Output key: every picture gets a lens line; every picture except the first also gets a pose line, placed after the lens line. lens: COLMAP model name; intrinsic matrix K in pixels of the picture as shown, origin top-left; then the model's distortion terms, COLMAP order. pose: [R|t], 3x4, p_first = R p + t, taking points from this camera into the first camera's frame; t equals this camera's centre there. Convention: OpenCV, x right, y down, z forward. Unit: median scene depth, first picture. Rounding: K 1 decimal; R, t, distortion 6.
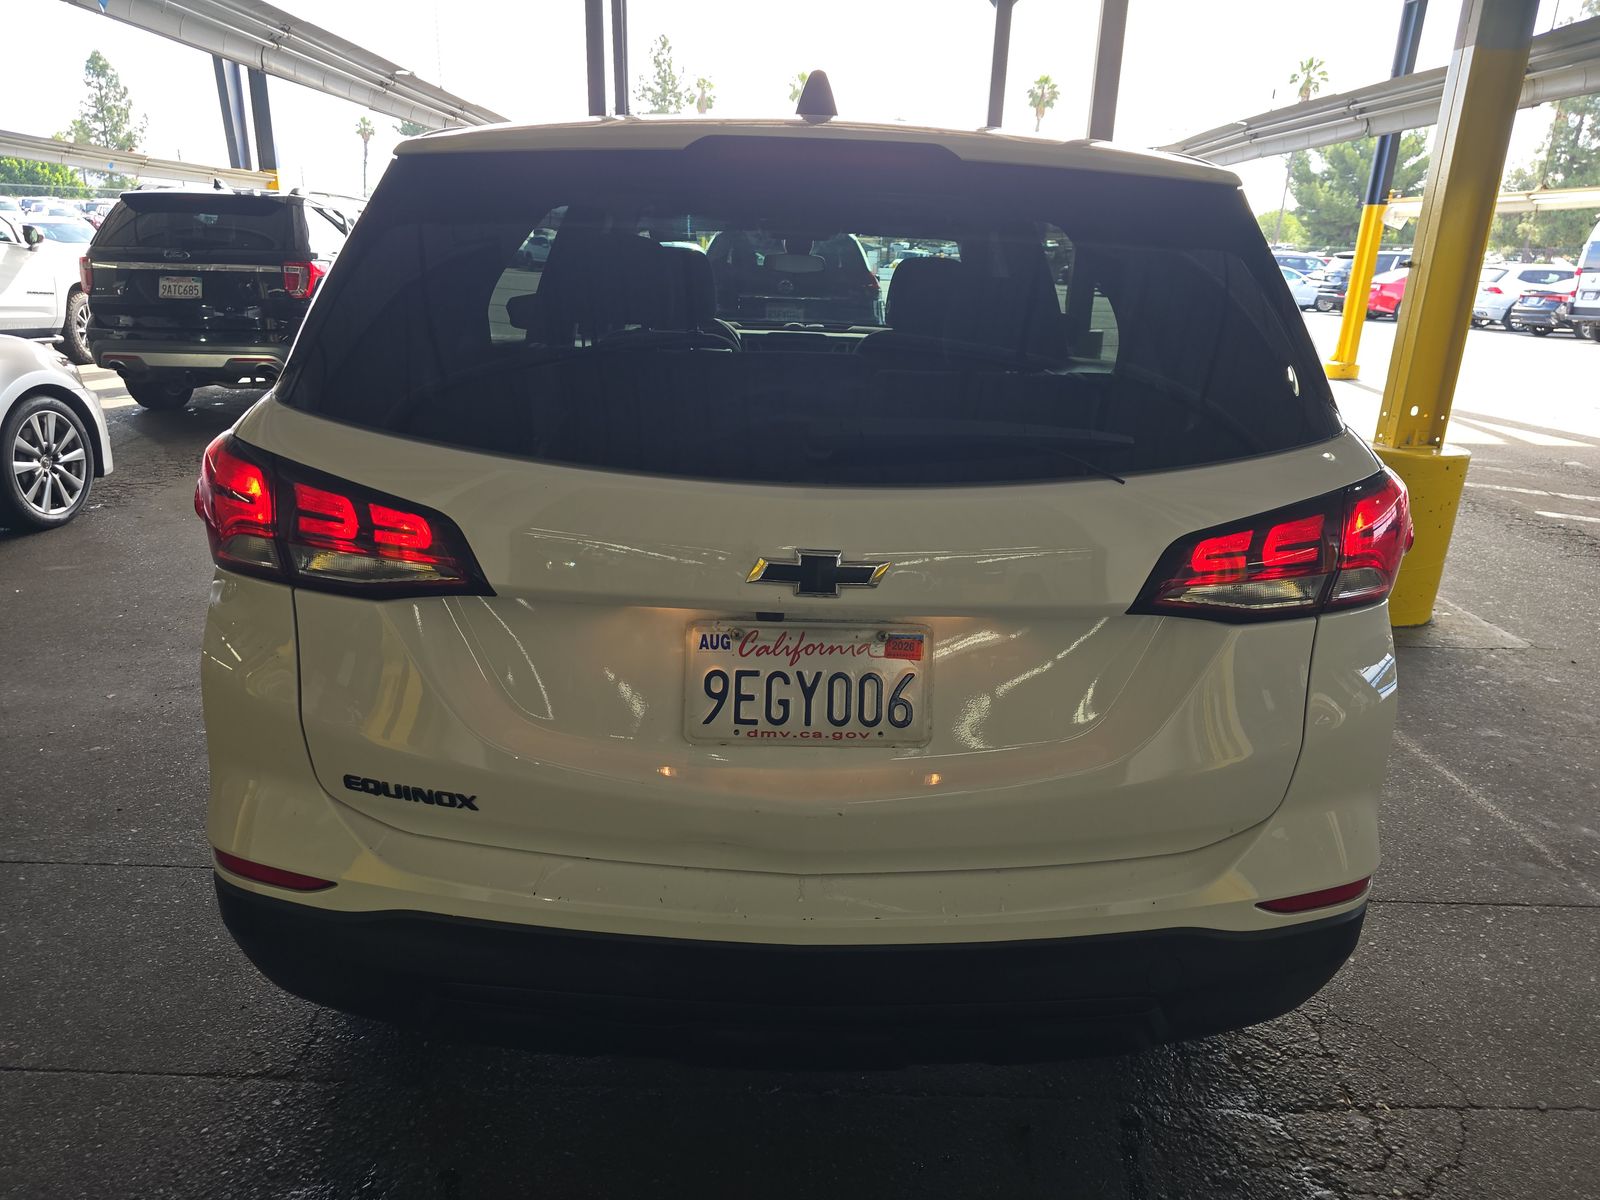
lens RADIAL K [[1081.7, 0, 799.3], [0, 1081.7, 602.0], [0, 0, 1]] dist [0.035386, -0.011271]
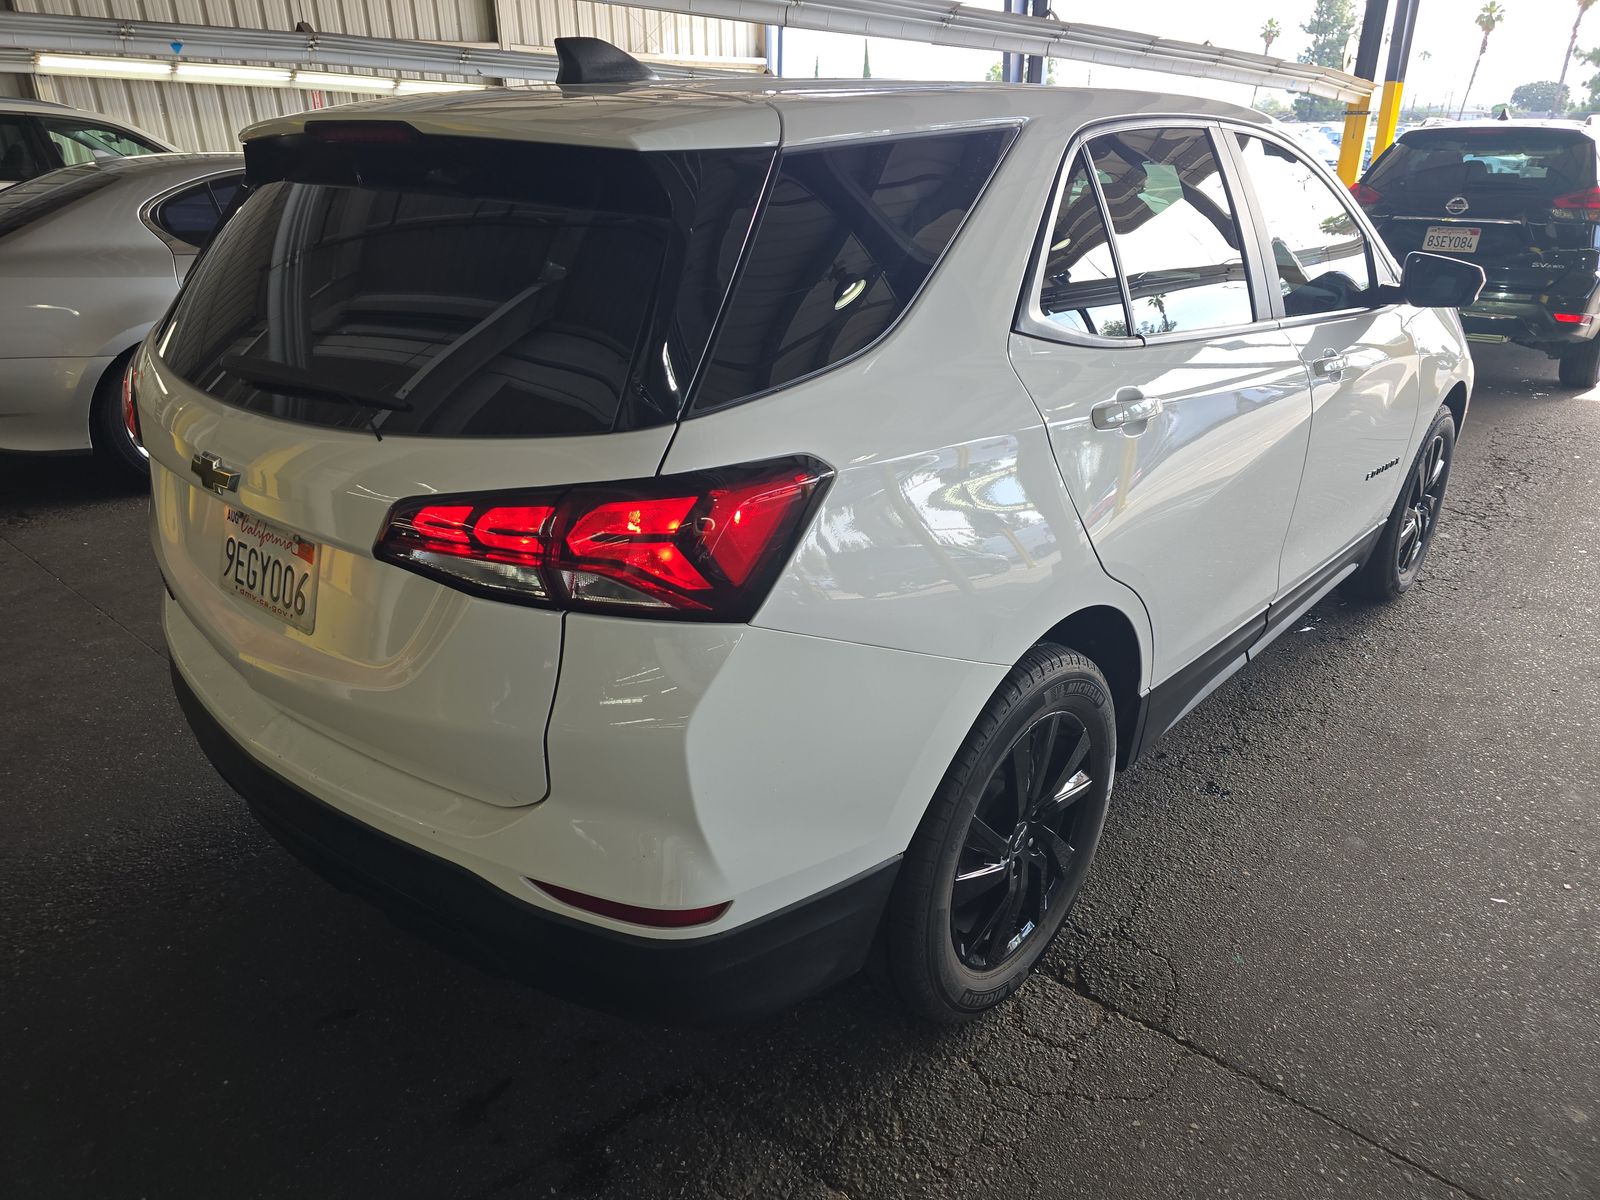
lens RADIAL K [[1081.7, 0, 803.9], [0, 1081.7, 598.9], [0, 0, 1]] dist [0.035386, -0.011271]
pose [[0.738351, 0.231947, -0.633276, 1.290360], [-0.187008, 0.972590, 0.138189, -0.178027], [0.647970, 0.016396, 0.761489, 0.435981]]
